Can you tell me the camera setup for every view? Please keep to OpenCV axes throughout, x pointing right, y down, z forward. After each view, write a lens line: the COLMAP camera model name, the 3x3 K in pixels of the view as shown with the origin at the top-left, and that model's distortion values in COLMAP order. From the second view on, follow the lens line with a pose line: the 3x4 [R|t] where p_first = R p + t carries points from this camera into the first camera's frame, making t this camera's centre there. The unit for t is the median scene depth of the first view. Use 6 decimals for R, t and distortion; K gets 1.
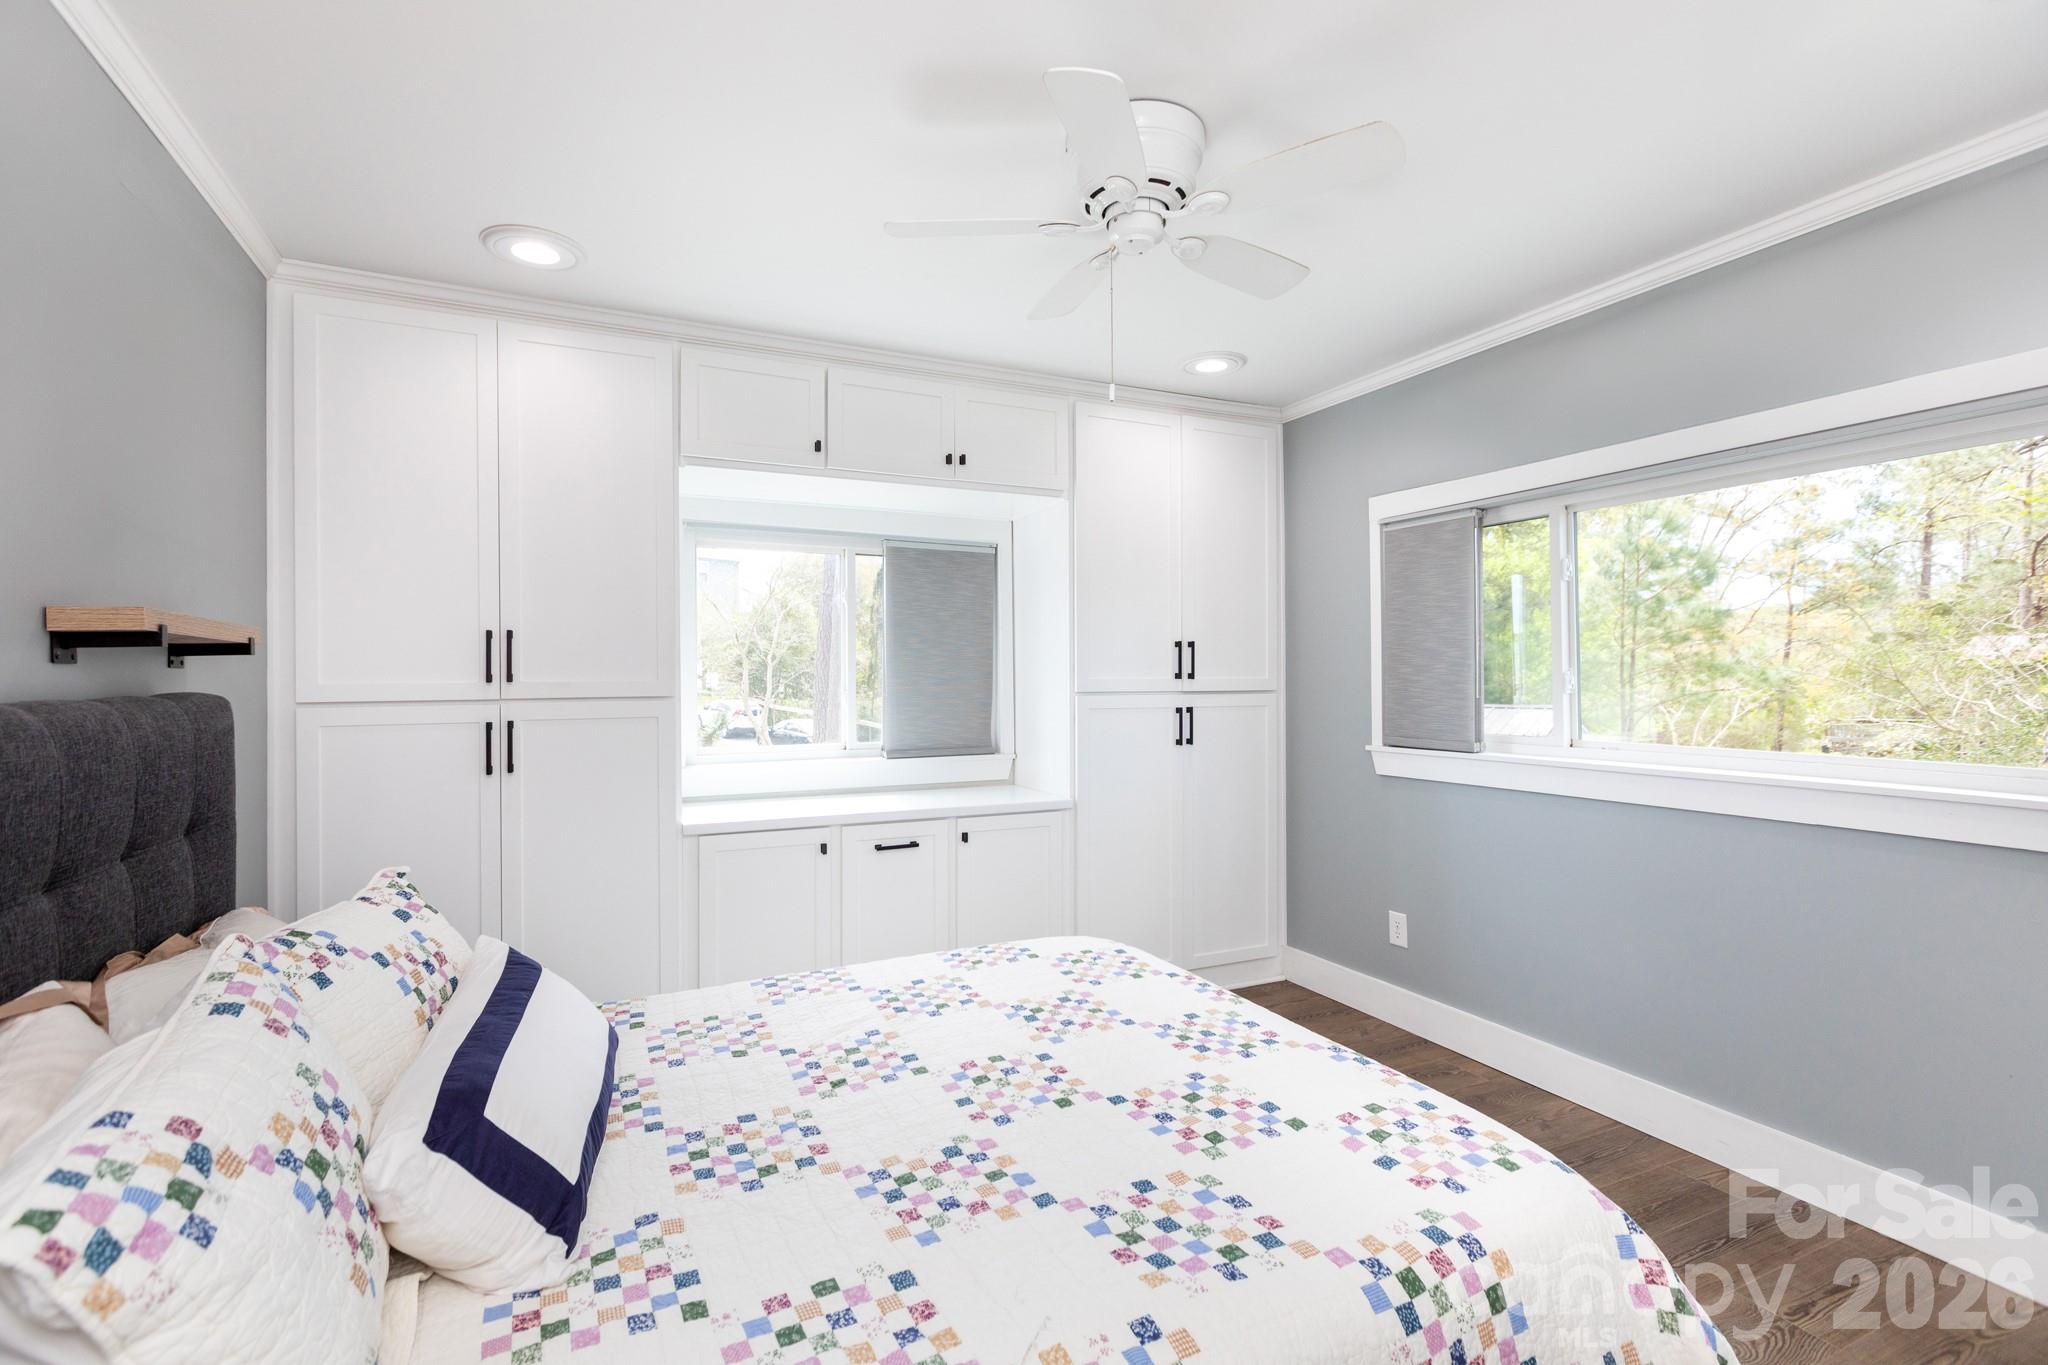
lens RADIAL K [[947.4, 0, 1020.9], [0, 947.4, 679.1], [0, 0, 1]] dist [0.001032, -0.000457]
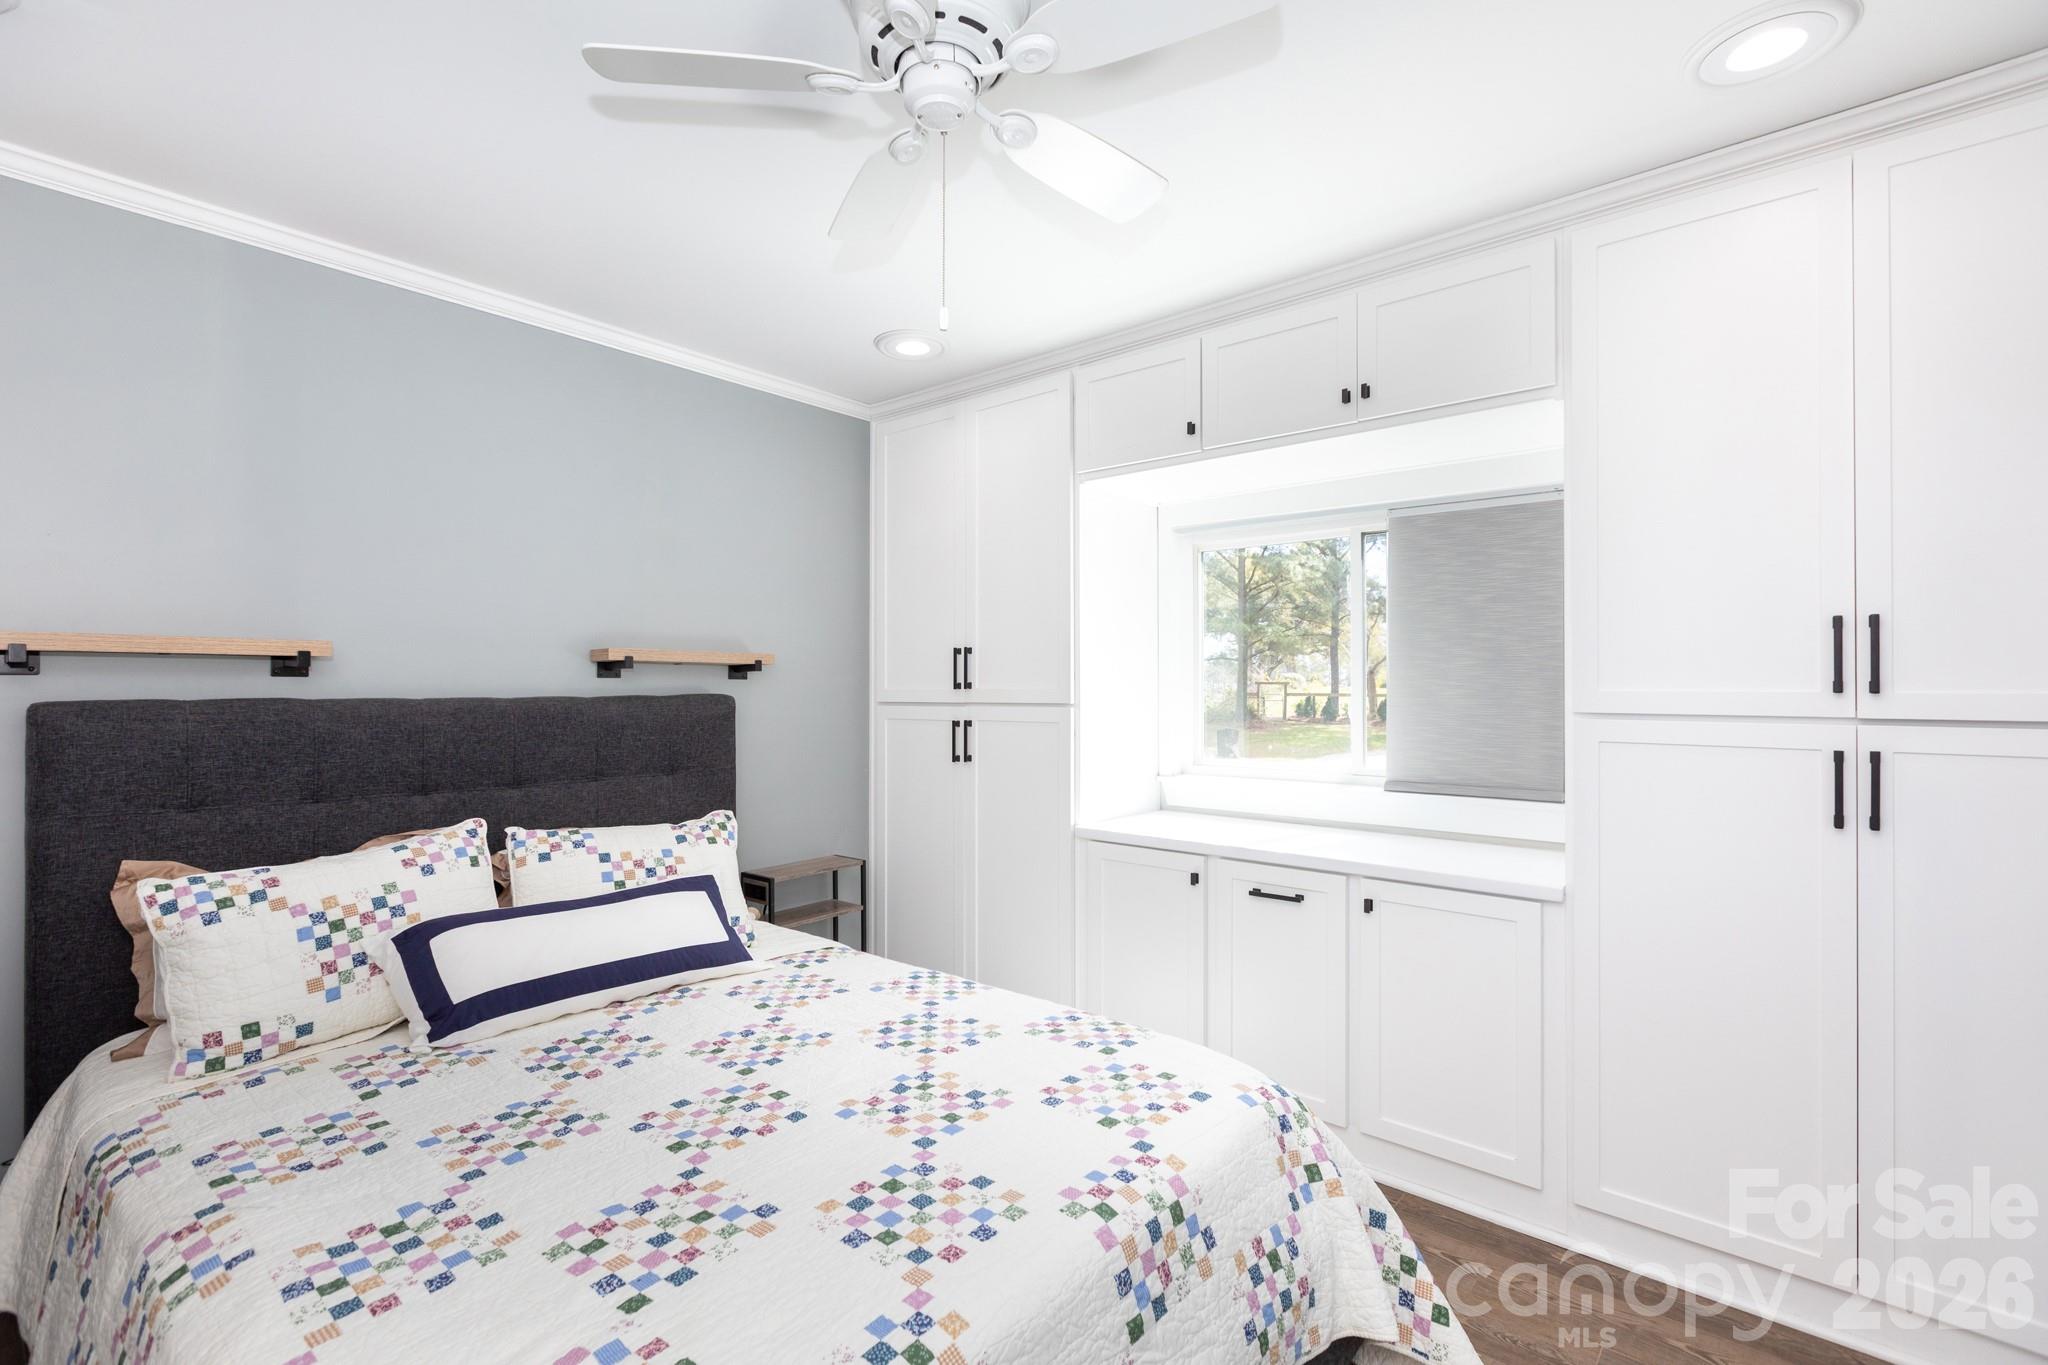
lens RADIAL K [[947.4, 0, 1021.8], [0, 947.4, 681.0], [0, 0, 1]] dist [0.001032, -0.000457]
pose [[0.388254, -0.000340, -0.921552, 0.834601], [-0.003659, 0.999991, -0.001910, -0.006918], [0.921545, 0.004114, 0.388250, 0.766680]]
